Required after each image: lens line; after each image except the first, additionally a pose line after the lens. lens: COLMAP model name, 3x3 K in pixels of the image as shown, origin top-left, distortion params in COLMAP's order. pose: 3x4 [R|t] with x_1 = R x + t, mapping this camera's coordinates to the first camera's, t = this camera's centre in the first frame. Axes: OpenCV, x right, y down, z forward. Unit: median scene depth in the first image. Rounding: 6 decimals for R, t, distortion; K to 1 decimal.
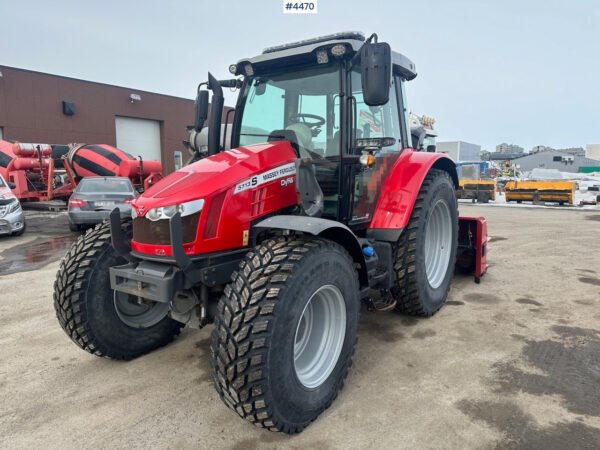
lens RADIAL K [[420.1, 0, 302.2], [0, 420.1, 224.0], [0, 0, 1]] dist [0.049401, -0.055114]
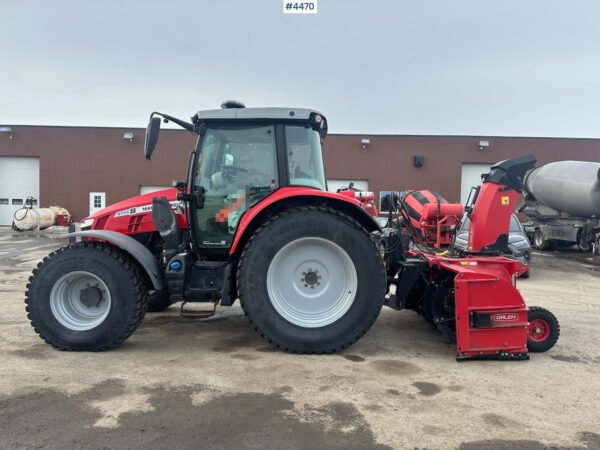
lens RADIAL K [[420.1, 0, 302.4], [0, 420.1, 223.0], [0, 0, 1]] dist [0.049401, -0.055114]
pose [[0.565781, 0.032171, -0.823928, 1.636922], [-0.121252, 0.991622, -0.044544, -0.062566], [0.815592, 0.125105, 0.564941, 0.619247]]
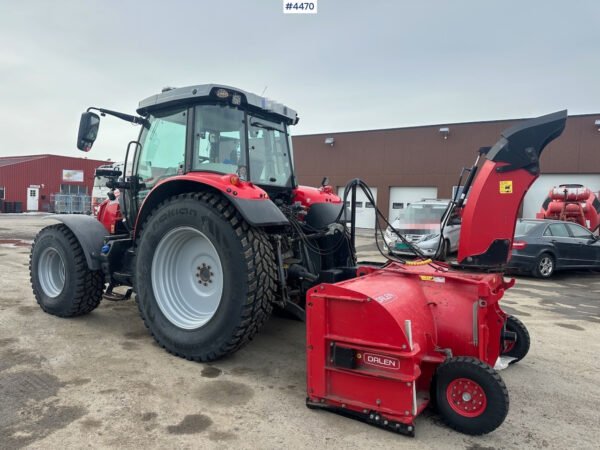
lens RADIAL K [[420.1, 0, 302.0], [0, 420.1, 225.2], [0, 0, 1]] dist [0.049401, -0.055114]
pose [[0.020144, 0.042216, -0.998905, 1.766976], [-0.163398, 0.985814, 0.038368, -0.194611], [0.986355, 0.162446, 0.026756, 1.773769]]
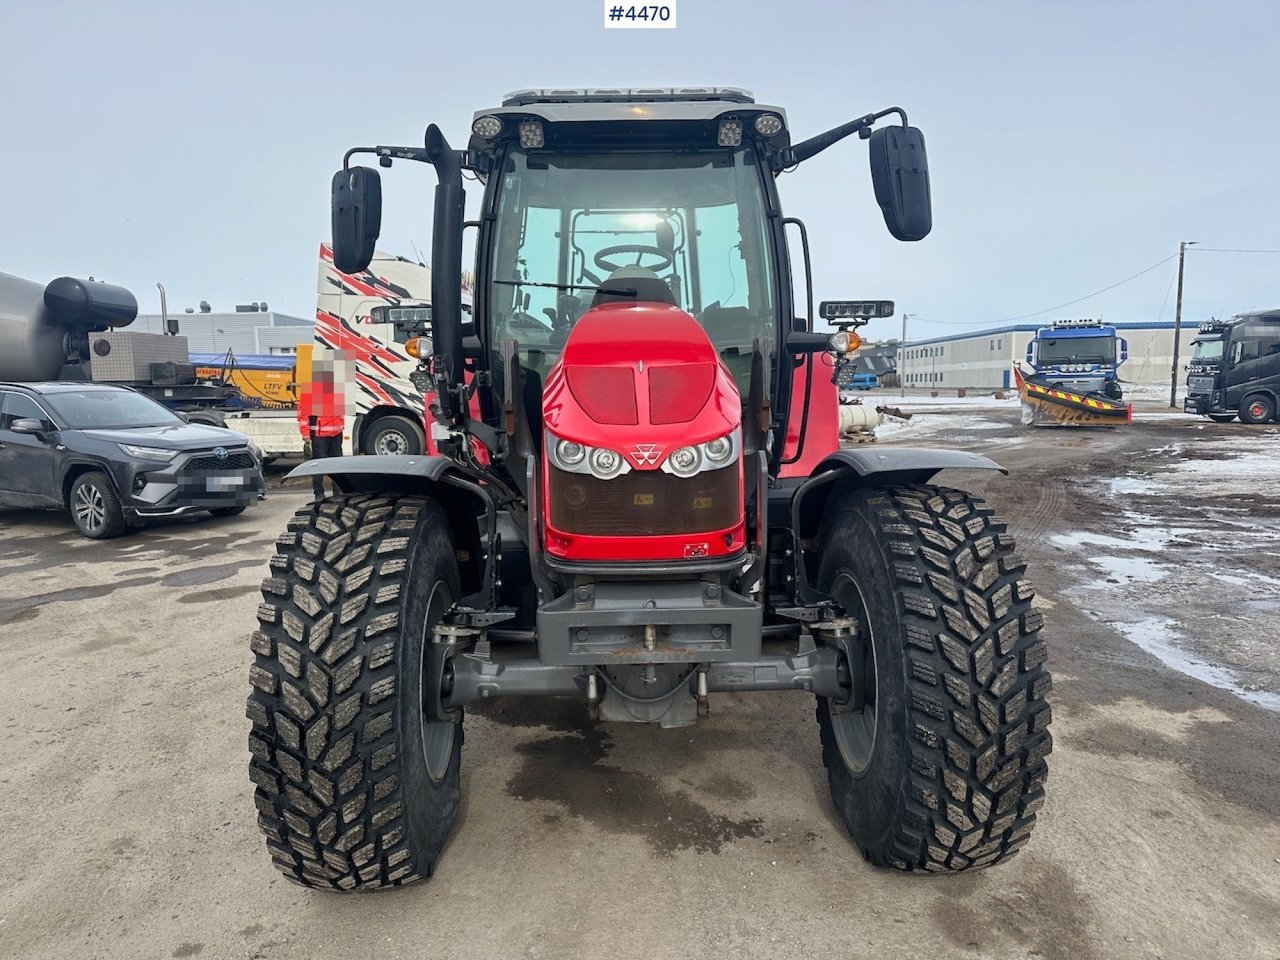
lens RADIAL K [[896.1, 0, 642.5], [0, 896.1, 485.1], [0, 0, 1]] dist [0.049401, -0.055114]
pose [[0.810249, -0.079841, 0.580622, -0.781059], [0.089851, 0.995888, 0.011558, -0.012418], [-0.579157, 0.042805, 0.814091, 0.263687]]
